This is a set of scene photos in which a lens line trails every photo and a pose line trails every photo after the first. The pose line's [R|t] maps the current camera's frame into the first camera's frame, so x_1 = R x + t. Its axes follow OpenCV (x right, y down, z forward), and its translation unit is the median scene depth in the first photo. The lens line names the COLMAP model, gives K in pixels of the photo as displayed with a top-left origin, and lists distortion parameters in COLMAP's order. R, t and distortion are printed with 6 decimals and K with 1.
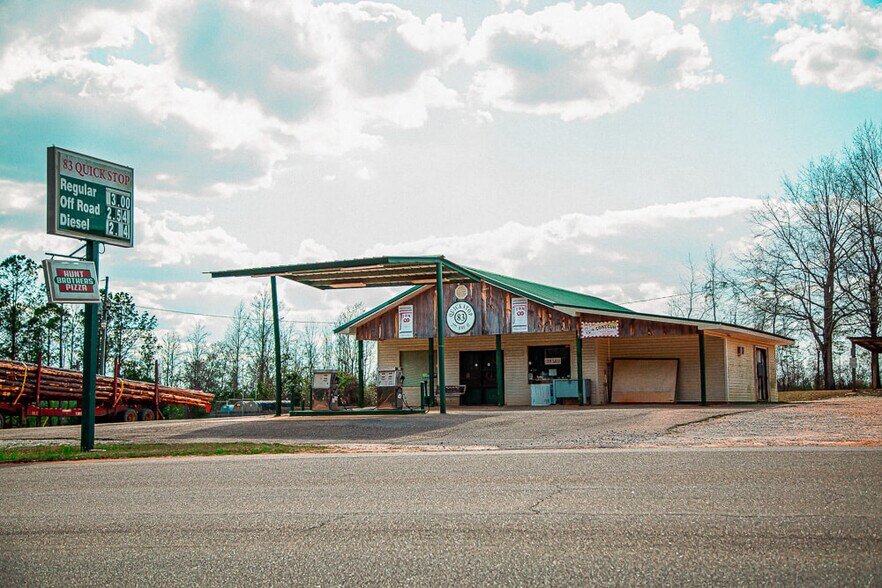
lens RADIAL K [[868.1, 0, 441.0], [0, 868.1, 294.0], [0, 0, 1]] dist [0.006431, 0.002406]
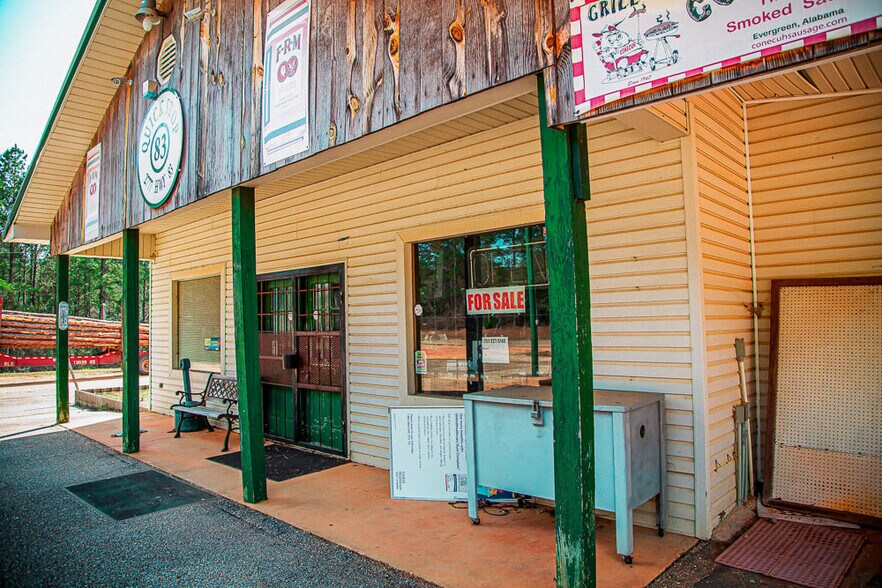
lens RADIAL K [[566.8, 0, 441.0], [0, 566.8, 294.0], [0, 0, 1]] dist [-0.056179, -0.000032]
pose [[0.969628, -0.020789, -0.243698, 0.151565], [0.037982, 0.997092, 0.066063, 0.065293], [0.241616, -0.073313, 0.967599, 0.851476]]
